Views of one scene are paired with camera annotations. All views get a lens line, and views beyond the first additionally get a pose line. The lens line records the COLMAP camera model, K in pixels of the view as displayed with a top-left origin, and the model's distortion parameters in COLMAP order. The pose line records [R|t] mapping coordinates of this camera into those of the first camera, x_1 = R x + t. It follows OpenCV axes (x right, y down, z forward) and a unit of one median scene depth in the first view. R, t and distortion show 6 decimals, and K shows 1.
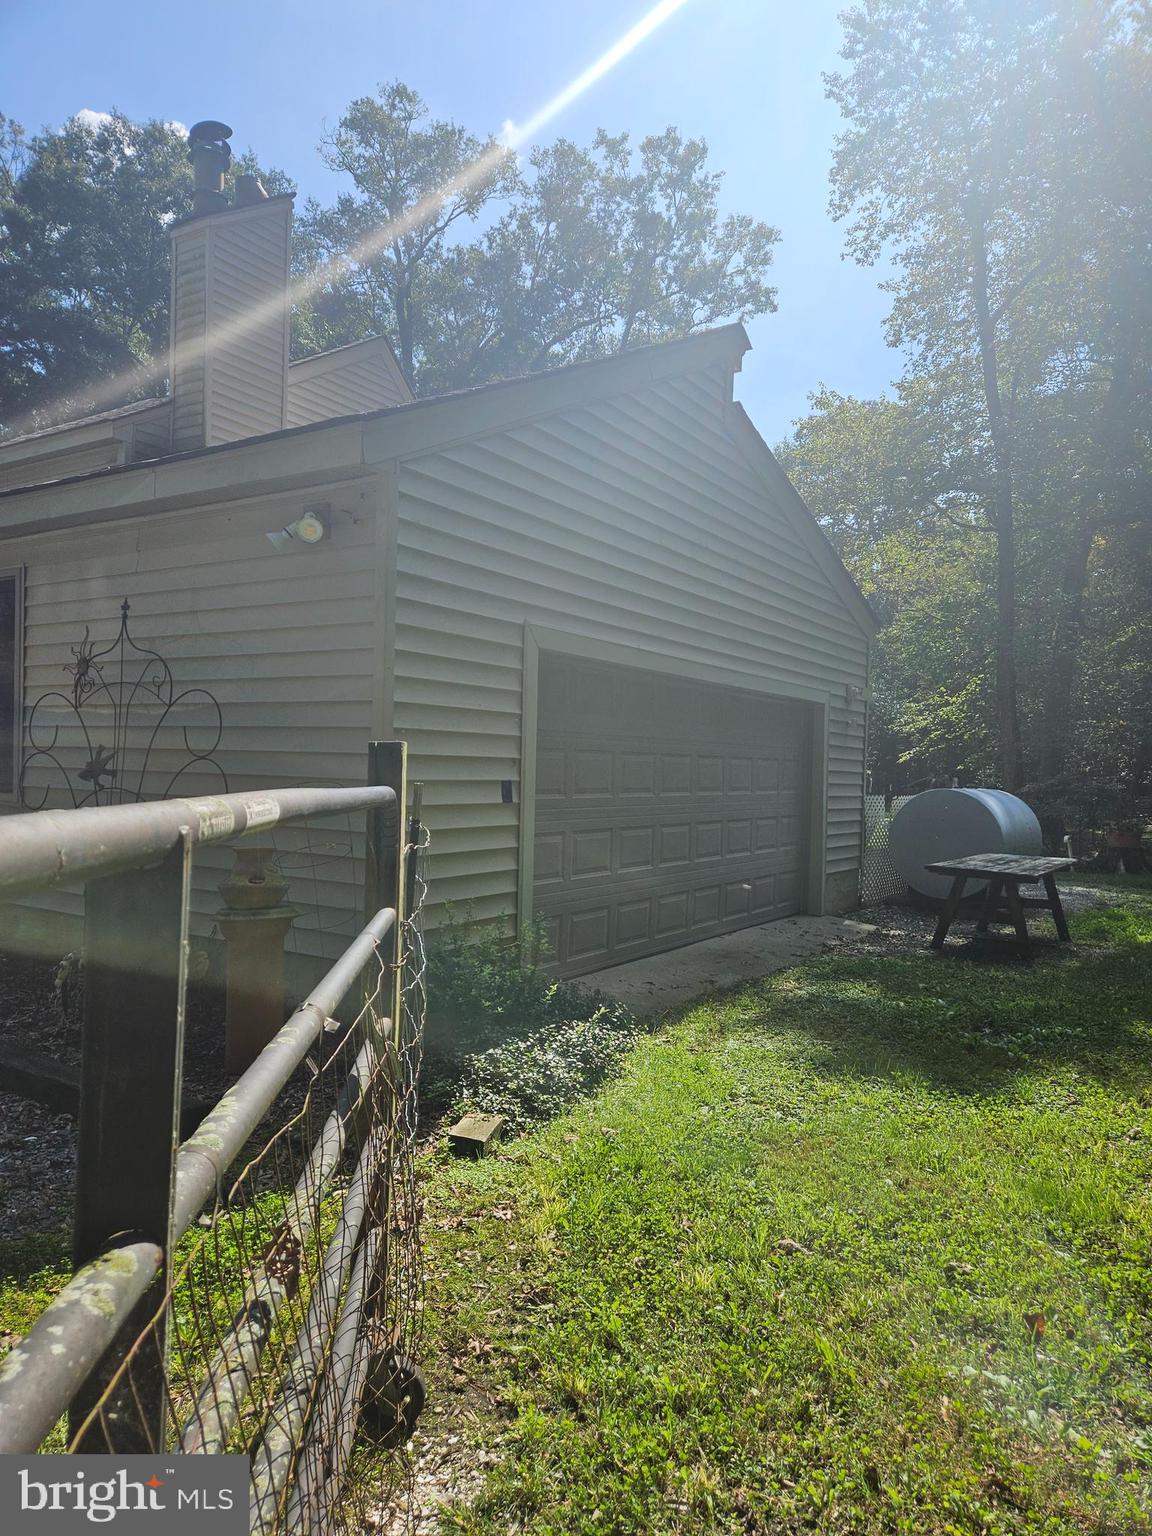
lens RADIAL K [[1012.1, 0, 578.7], [0, 1012.1, 774.2], [0, 0, 1]] dist [0.075345, -0.060502]
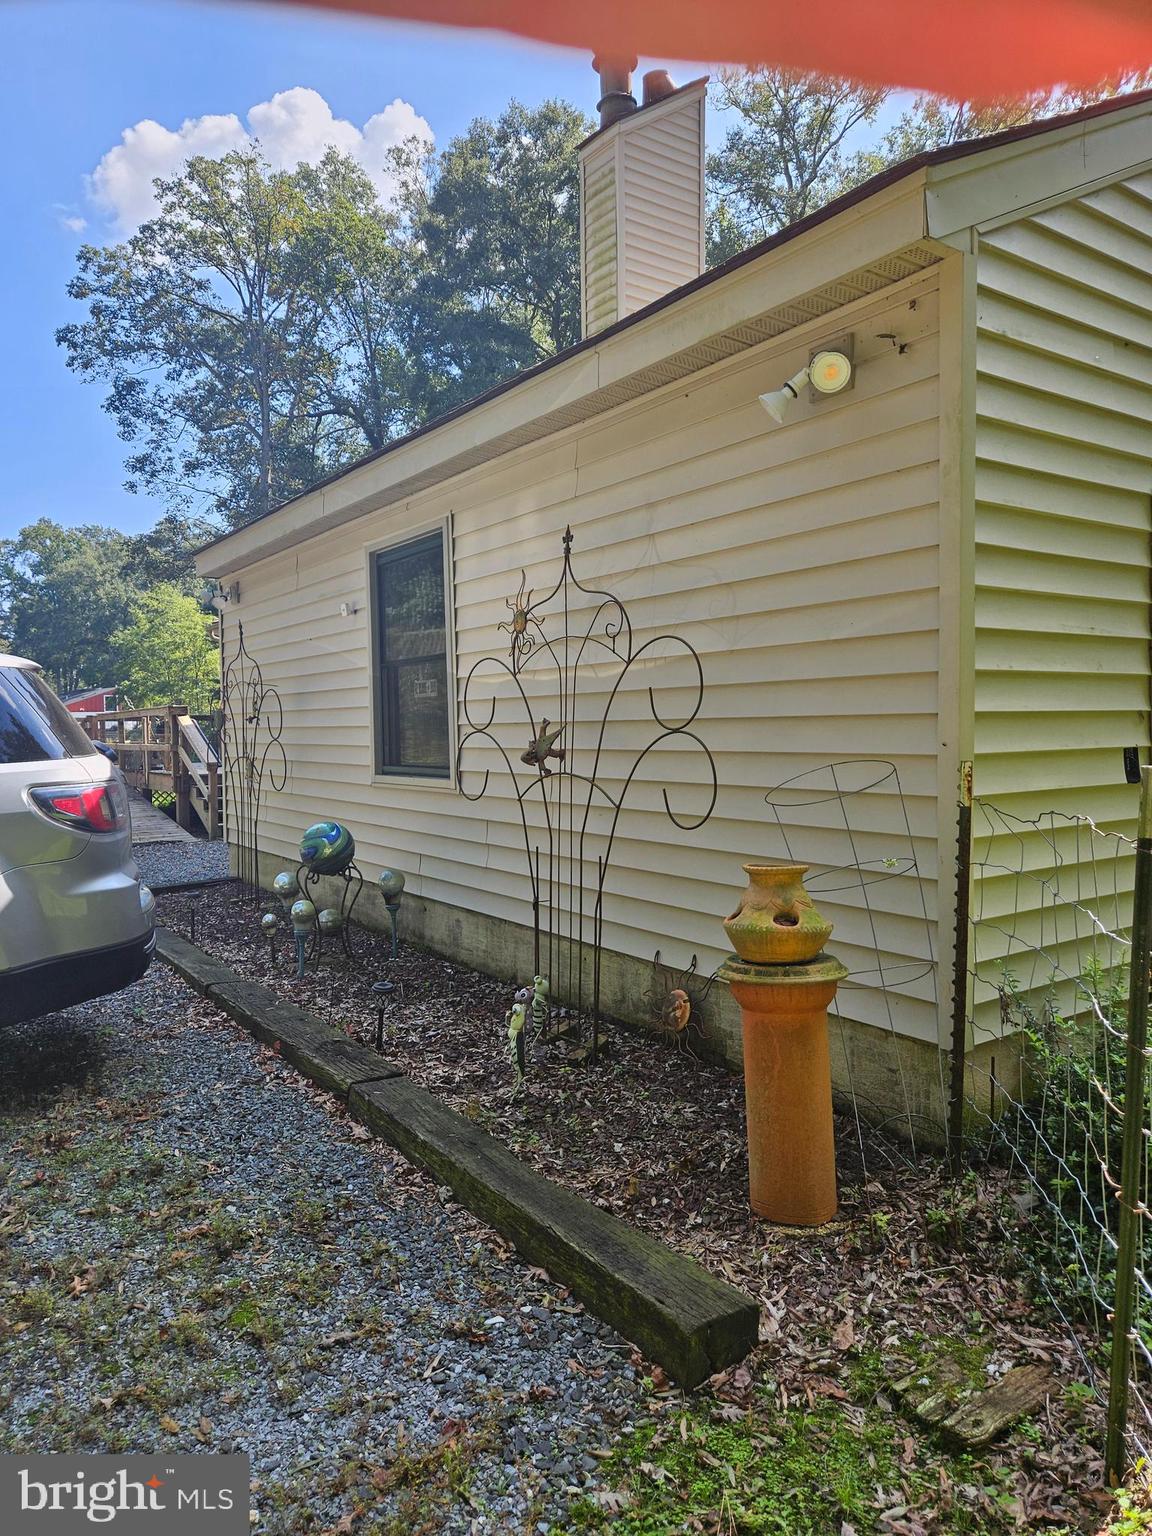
lens RADIAL K [[1012.1, 0, 578.7], [0, 1012.1, 774.2], [0, 0, 1]] dist [0.075345, -0.060502]
pose [[0.930244, -0.021892, -0.366288, -0.136238], [0.034322, 0.999034, 0.027457, -0.005683], [0.365333, -0.038114, 0.930096, 0.246240]]
